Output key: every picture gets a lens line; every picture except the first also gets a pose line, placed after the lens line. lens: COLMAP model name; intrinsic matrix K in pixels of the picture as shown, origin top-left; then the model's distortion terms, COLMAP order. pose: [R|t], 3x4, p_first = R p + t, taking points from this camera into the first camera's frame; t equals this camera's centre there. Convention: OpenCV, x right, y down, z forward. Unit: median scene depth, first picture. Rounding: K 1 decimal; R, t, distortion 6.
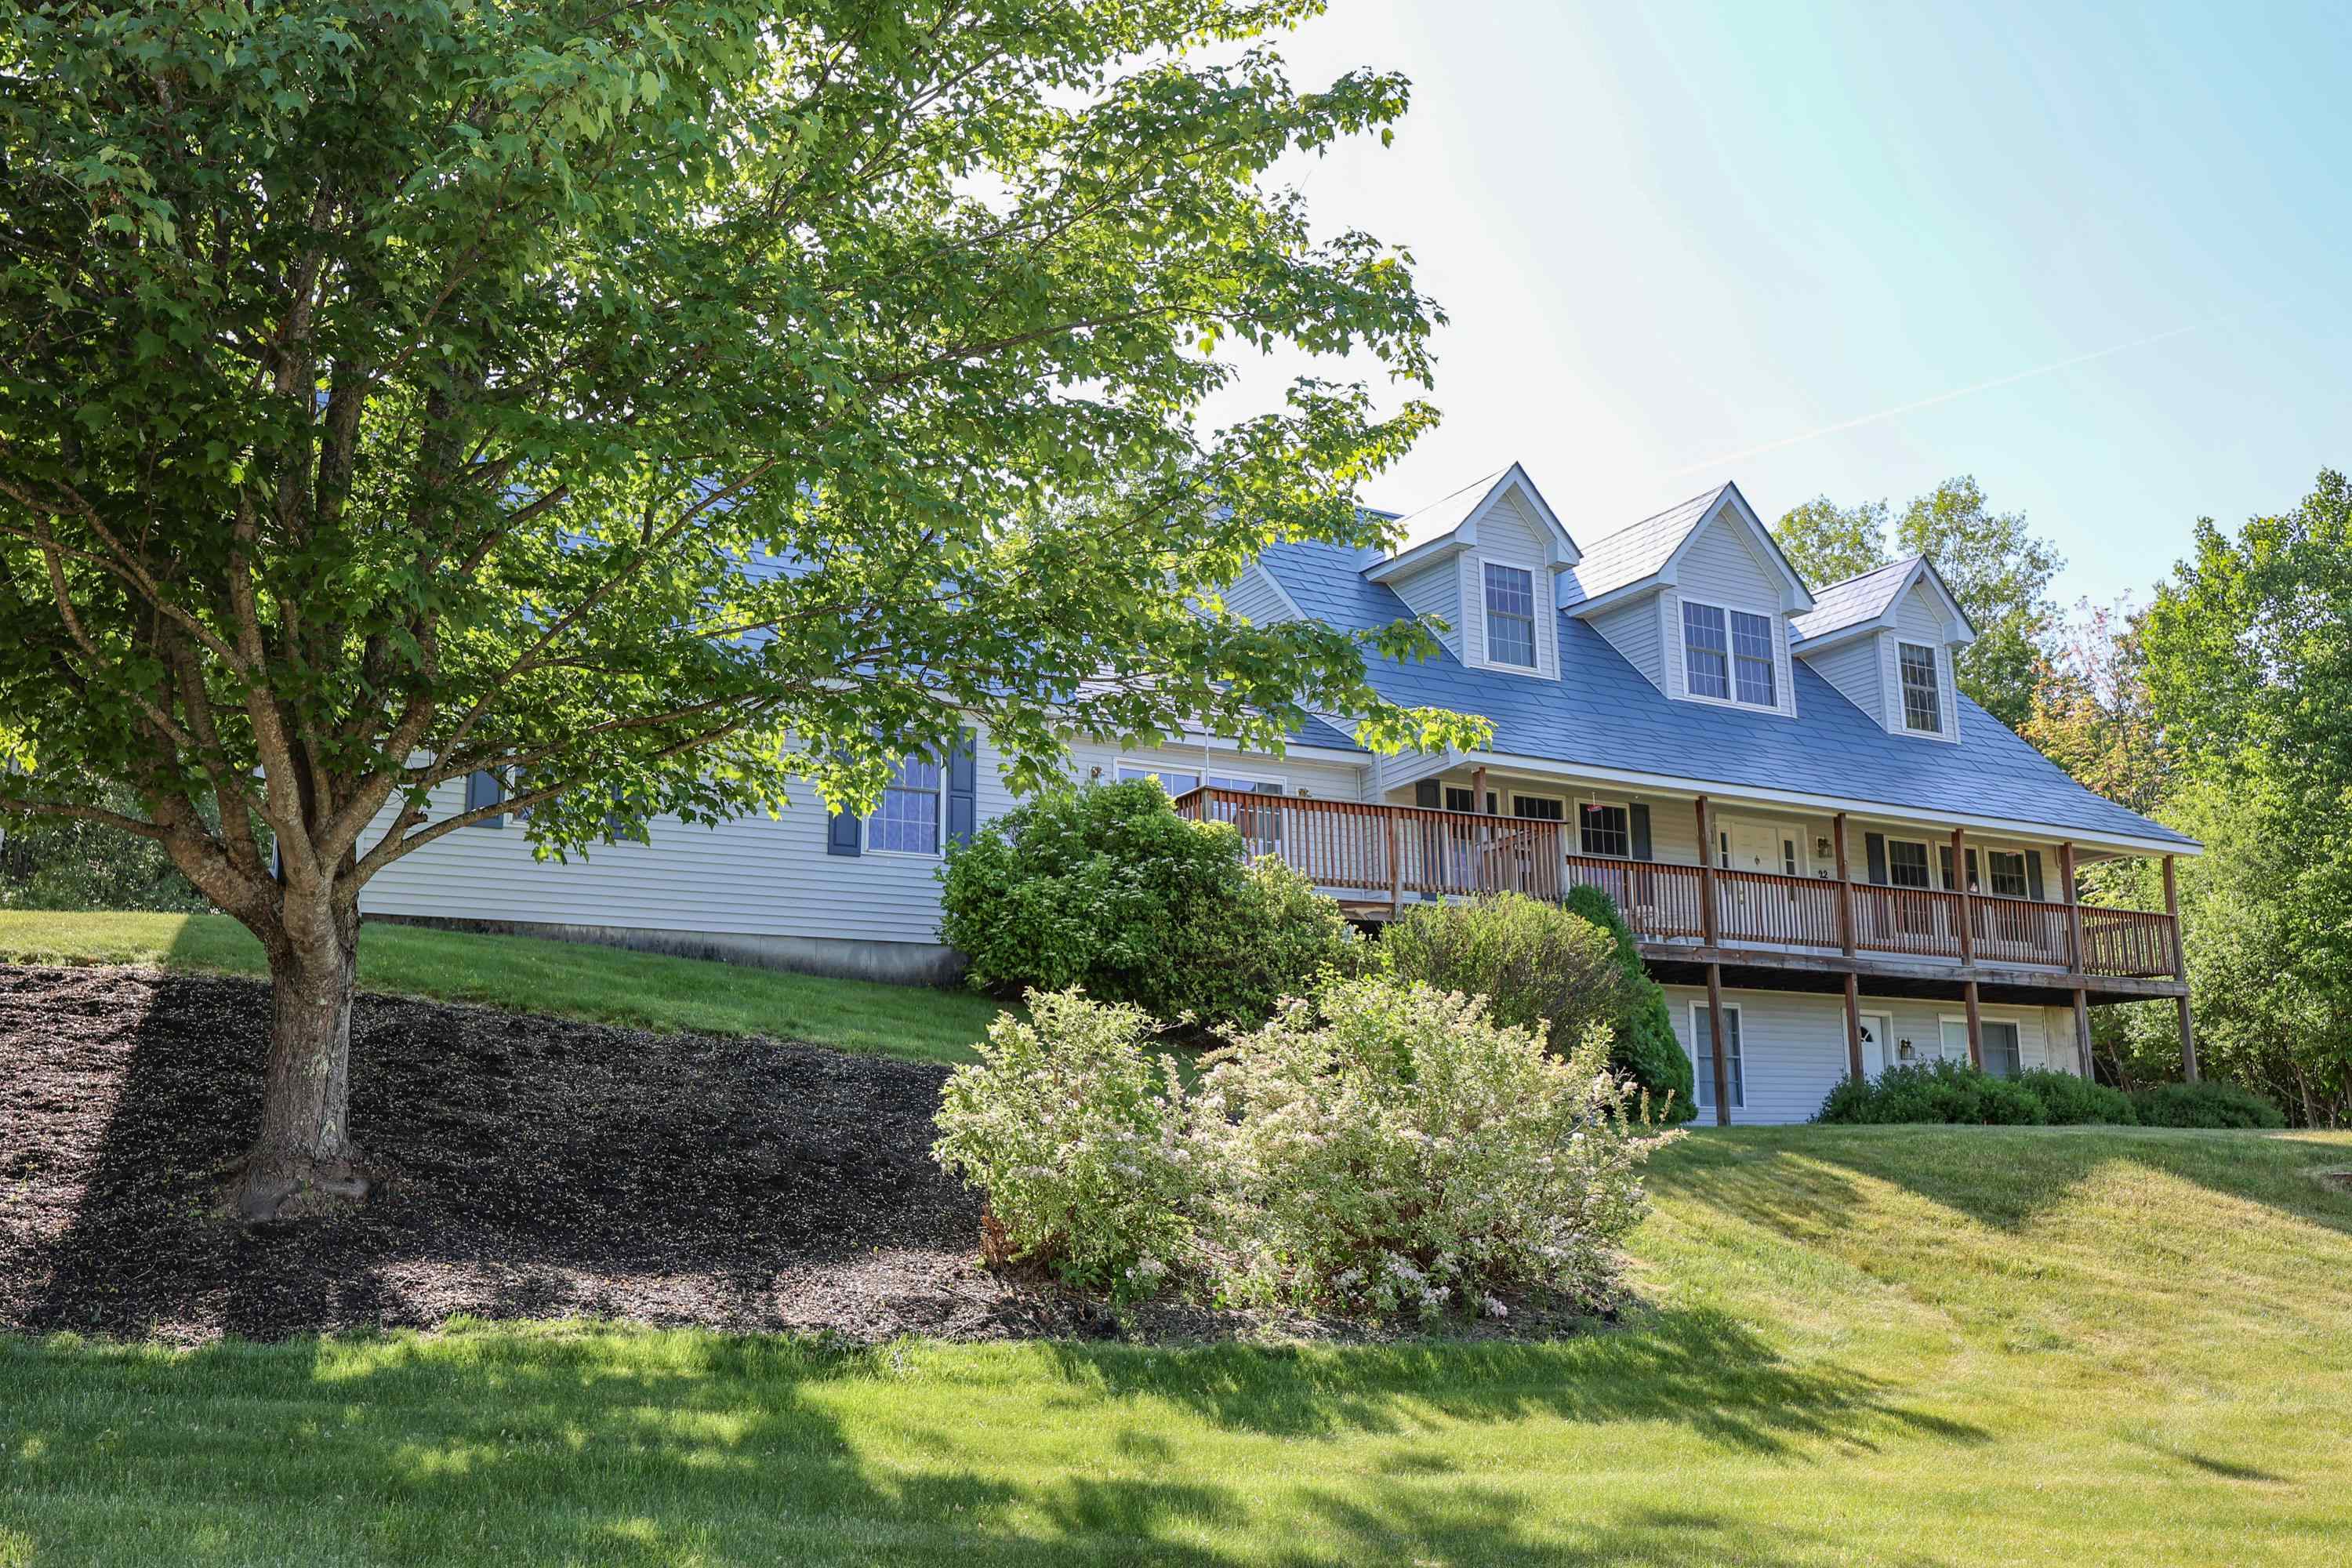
lens RADIAL K [[1982.4, 0, 1176.8], [0, 1982.4, 776.3], [0, 0, 1]] dist [-0.013800, 0.002707]
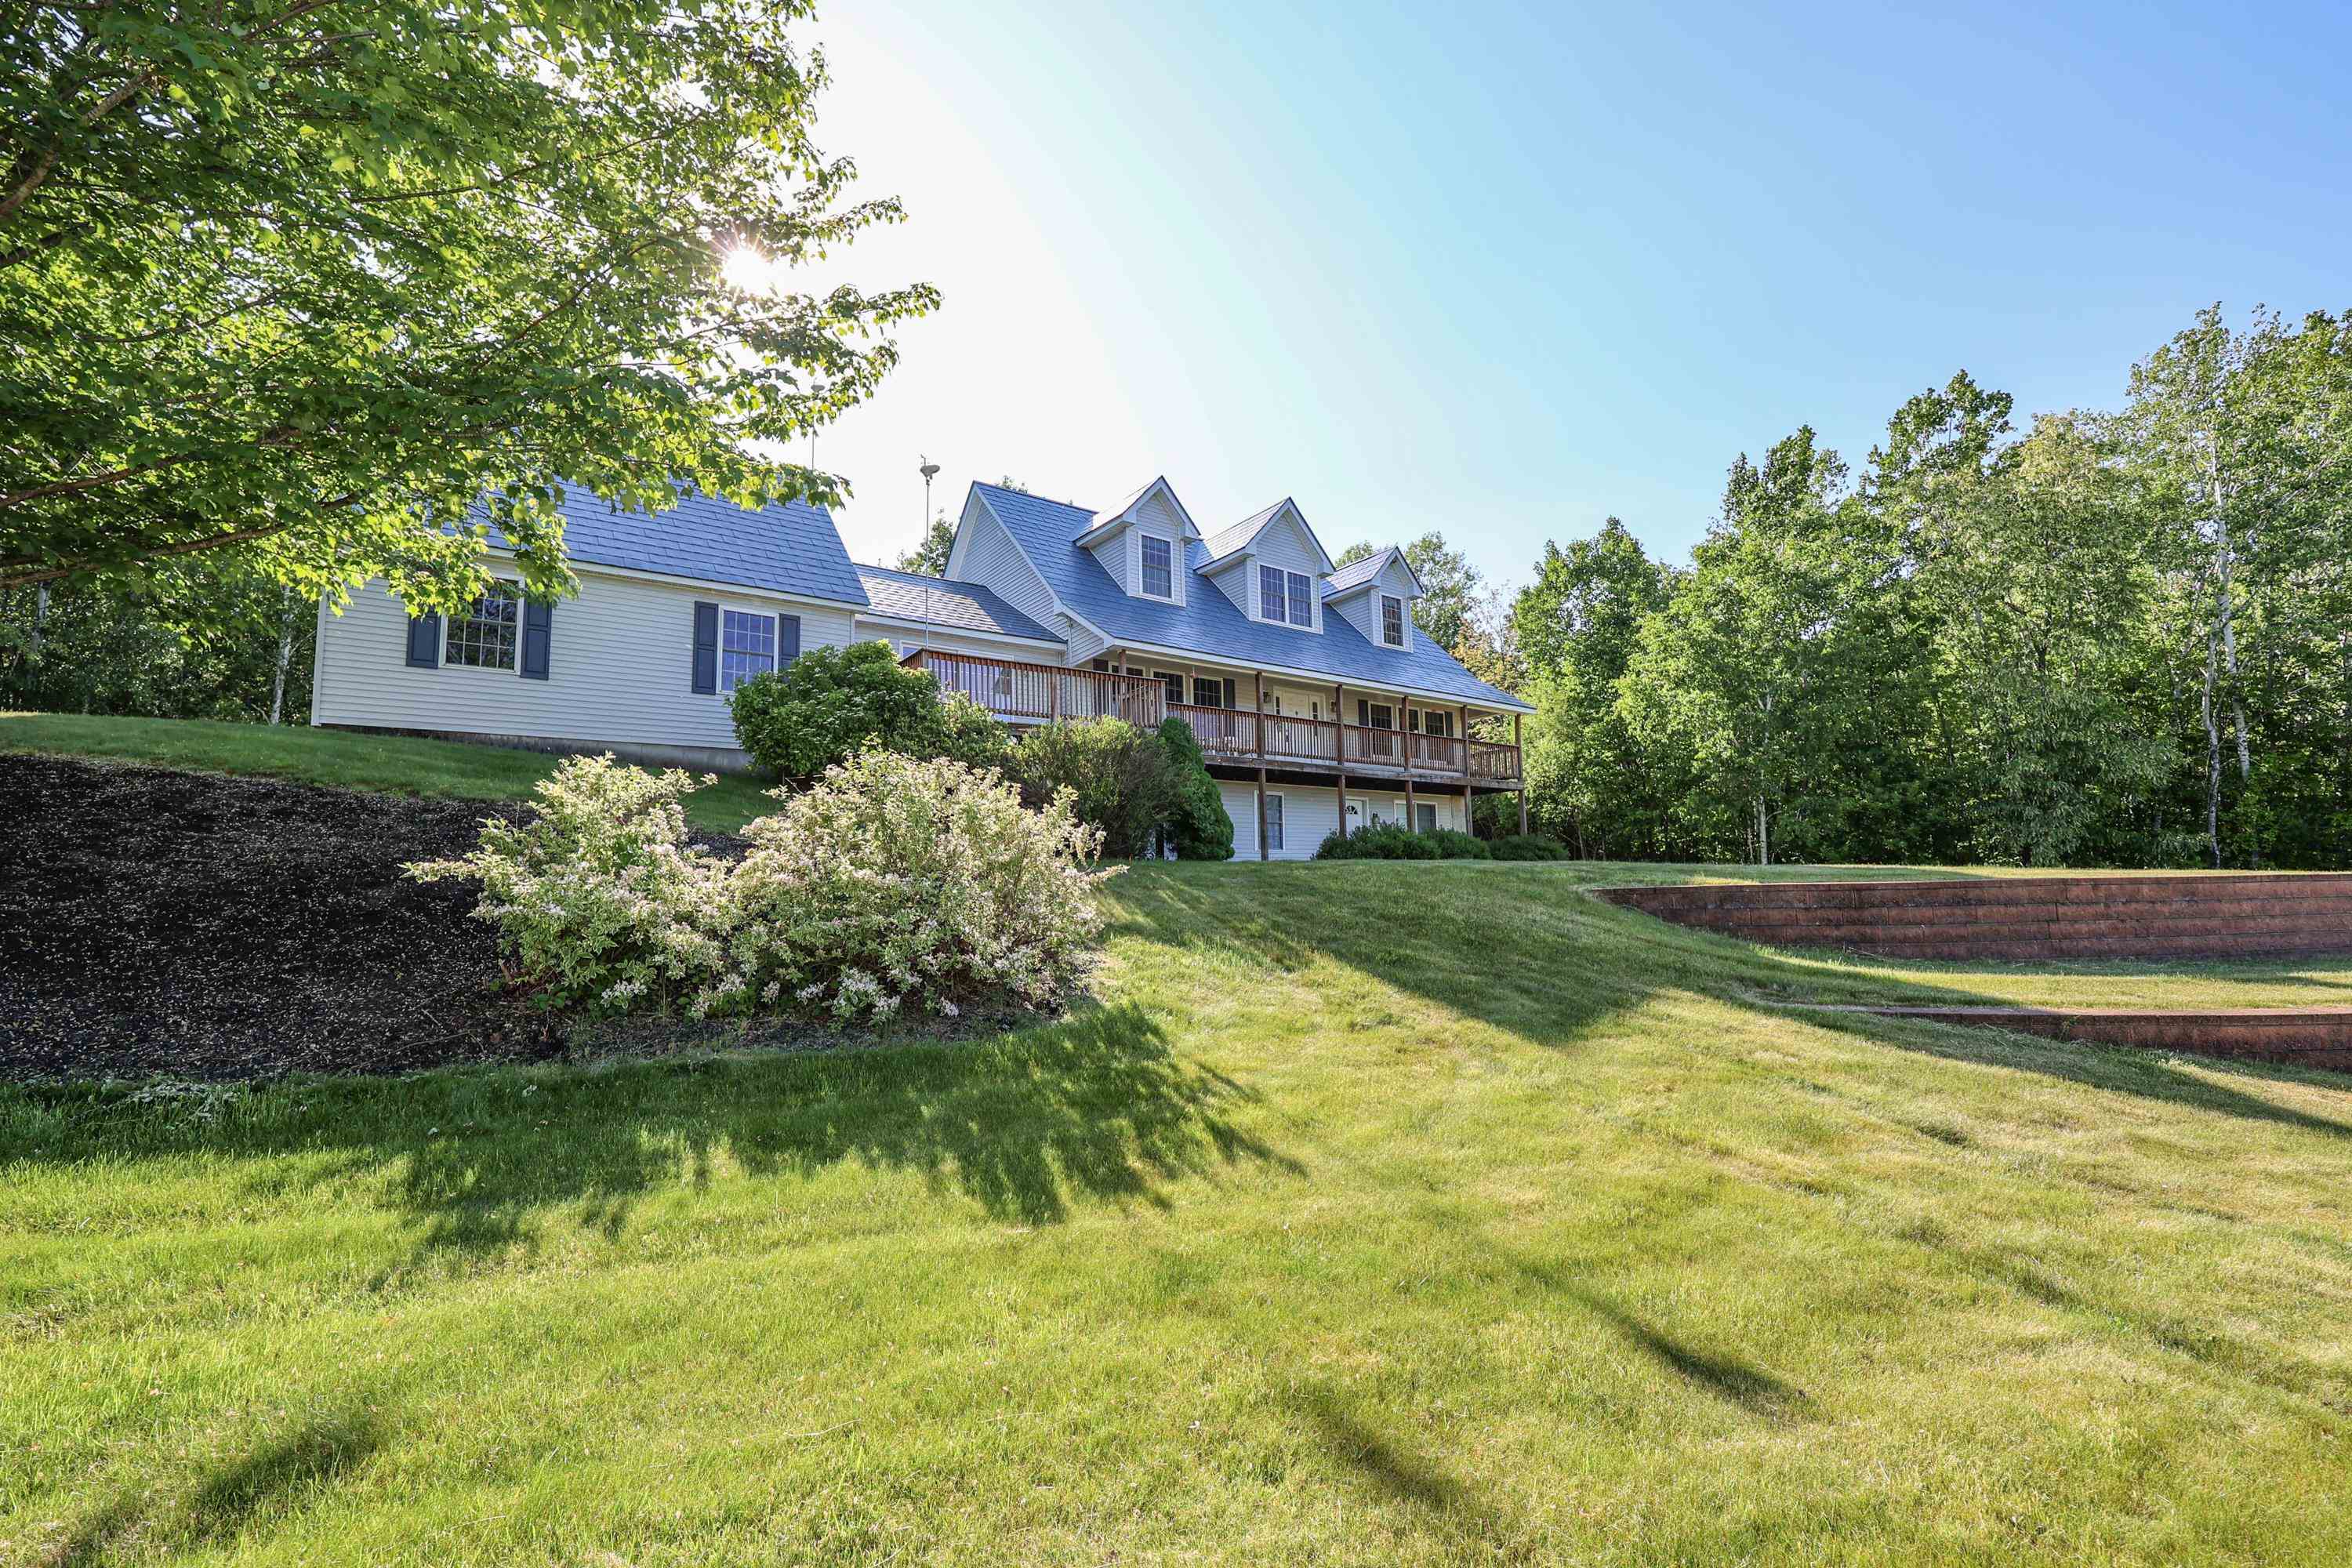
lens RADIAL K [[986.7, 0, 1172.6], [0, 986.7, 791.3], [0, 0, 1]] dist [-0.001708, 0.002035]
pose [[0.992897, 0.000740, 0.118978, 0.076495], [-0.013173, 0.994516, 0.103747, 0.021912], [-0.118249, -0.104577, 0.987462, 0.128897]]
